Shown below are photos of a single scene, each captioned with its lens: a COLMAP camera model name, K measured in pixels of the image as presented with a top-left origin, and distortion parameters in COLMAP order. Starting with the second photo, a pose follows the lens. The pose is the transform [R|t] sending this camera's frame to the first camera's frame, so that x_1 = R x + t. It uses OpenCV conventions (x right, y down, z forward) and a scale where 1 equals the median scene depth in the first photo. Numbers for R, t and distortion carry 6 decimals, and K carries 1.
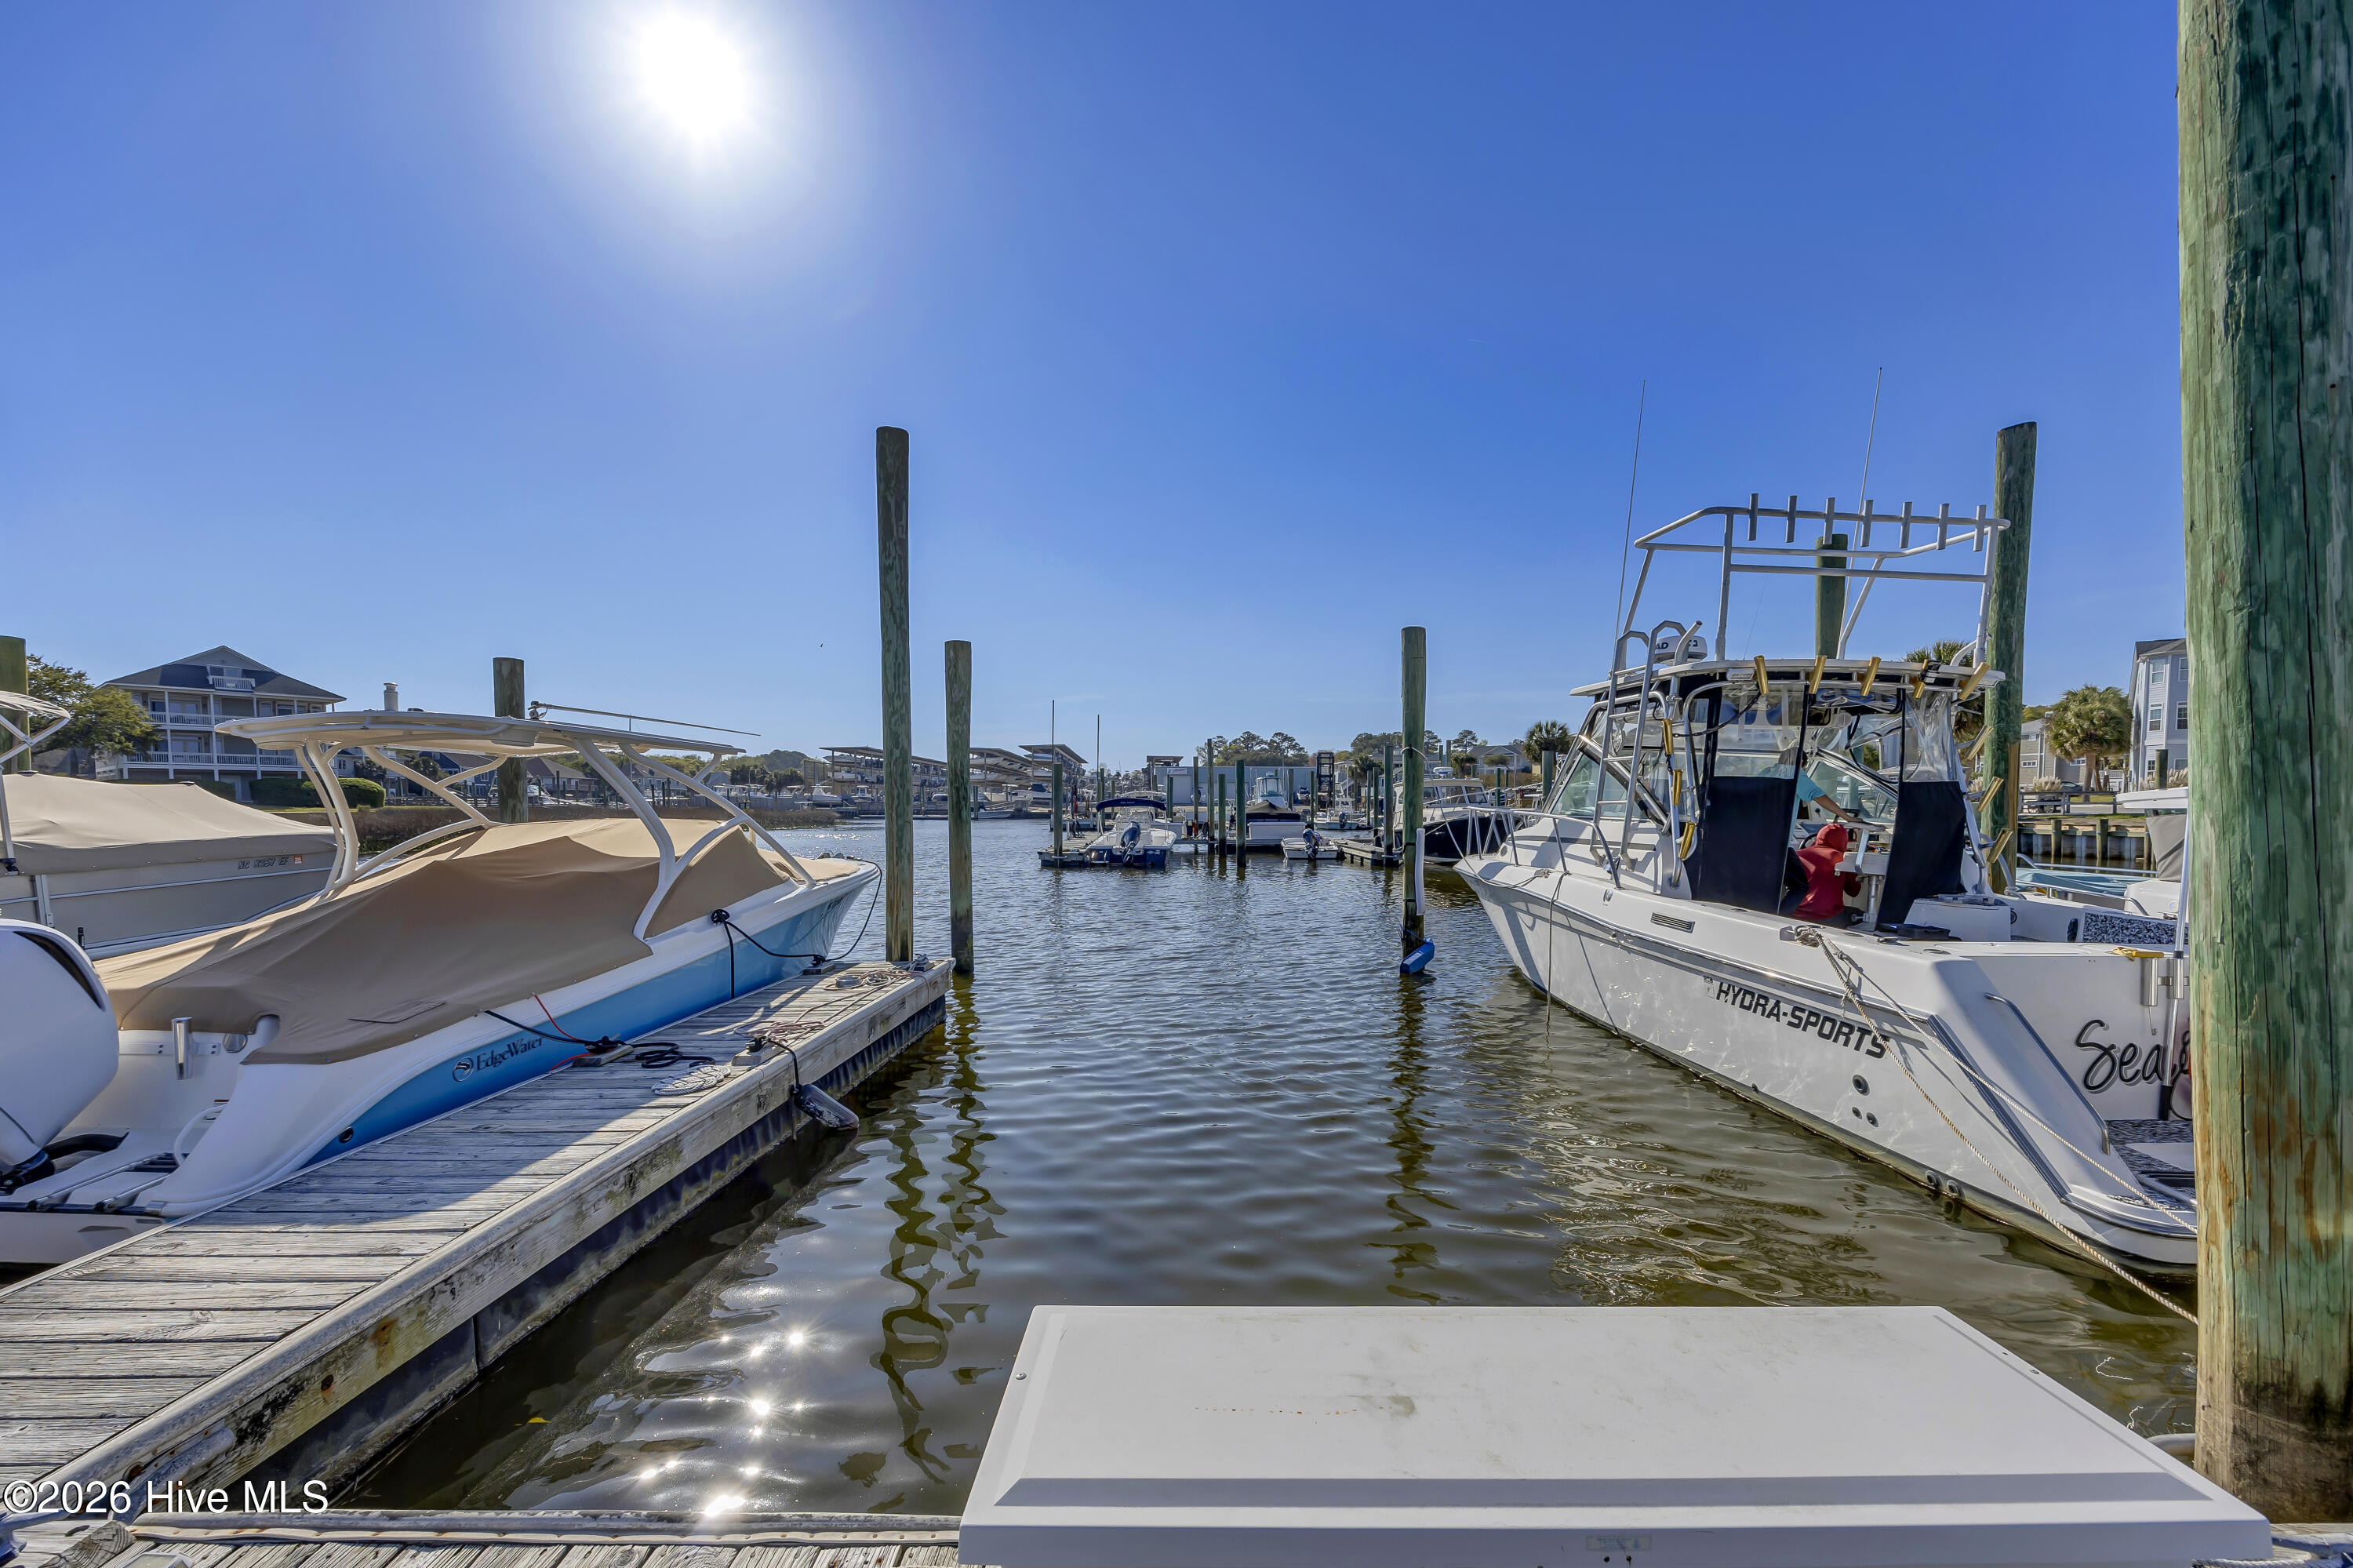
lens RADIAL K [[919.4, 0, 1206.5], [0, 919.4, 838.2], [0, 0, 1]] dist [-0.003297, -0.000310]
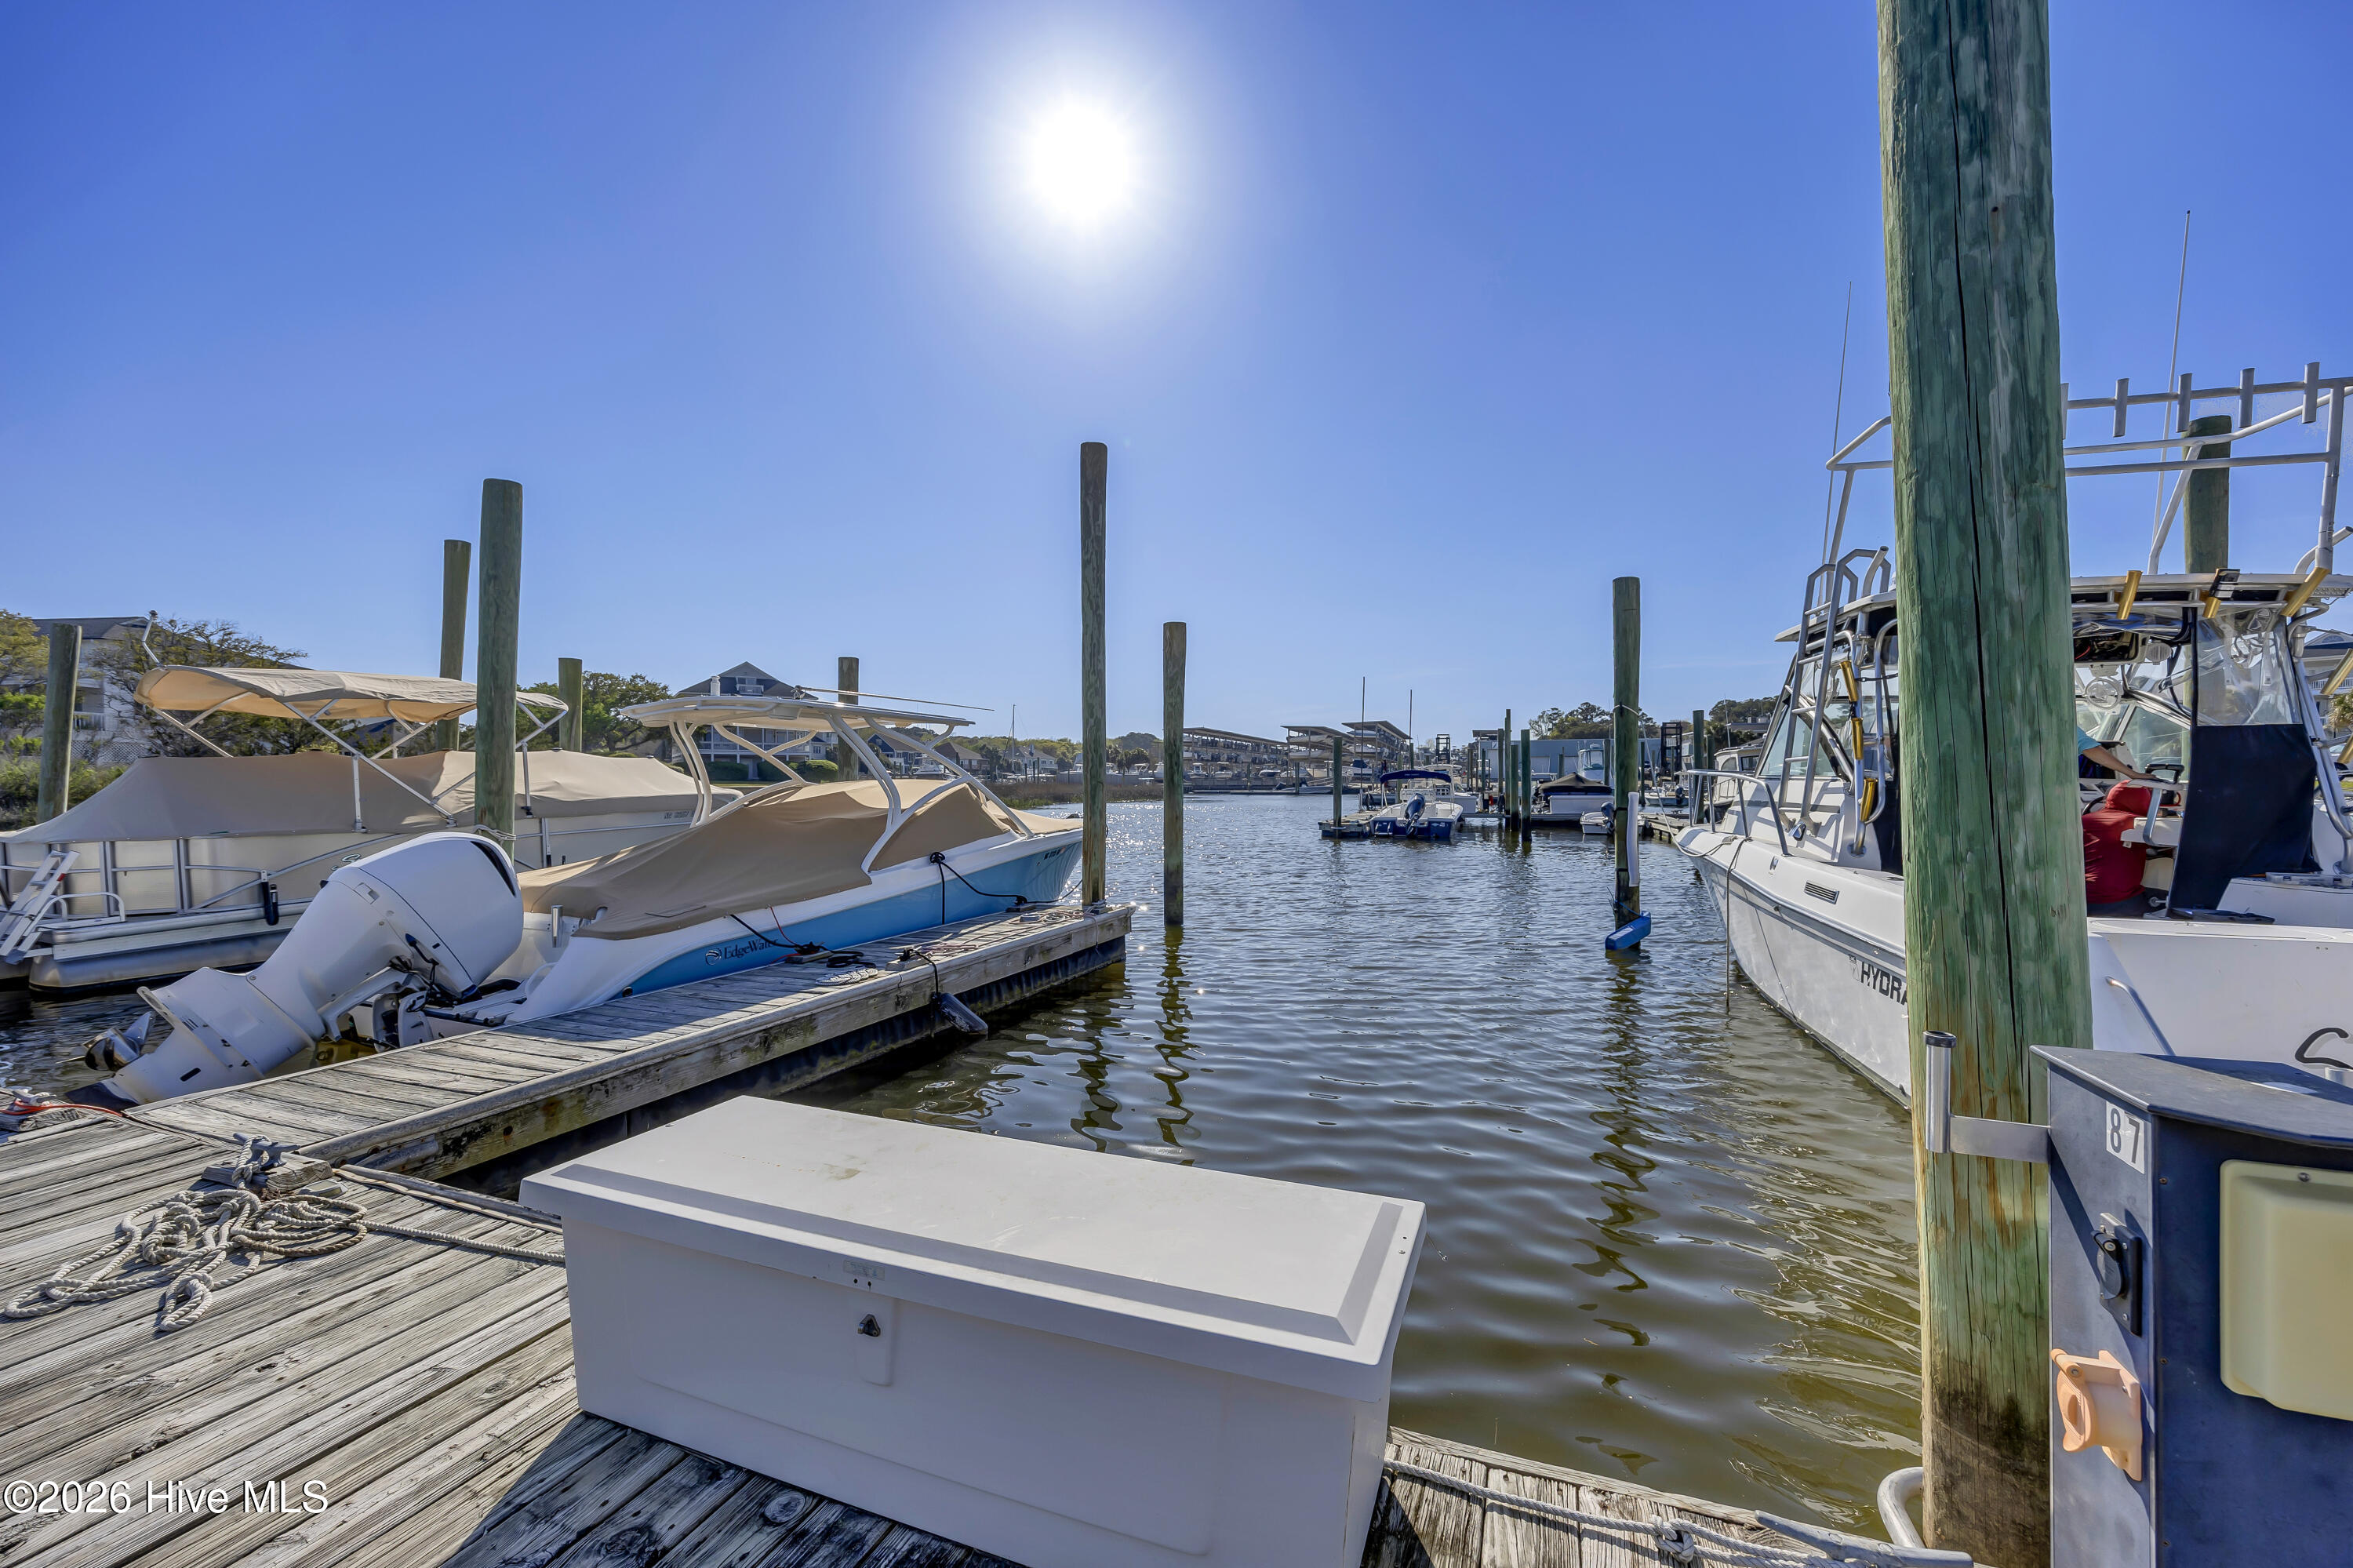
lens RADIAL K [[910.4, 0, 1210.2], [0, 910.4, 773.9], [0, 0, 1]] dist [-0.019834, 0.005856]
pose [[0.940060, -0.003870, -0.340986, 0.359008], [-0.011201, 0.999046, -0.042220, 0.034809], [0.340824, 0.043509, 0.939120, -0.009686]]
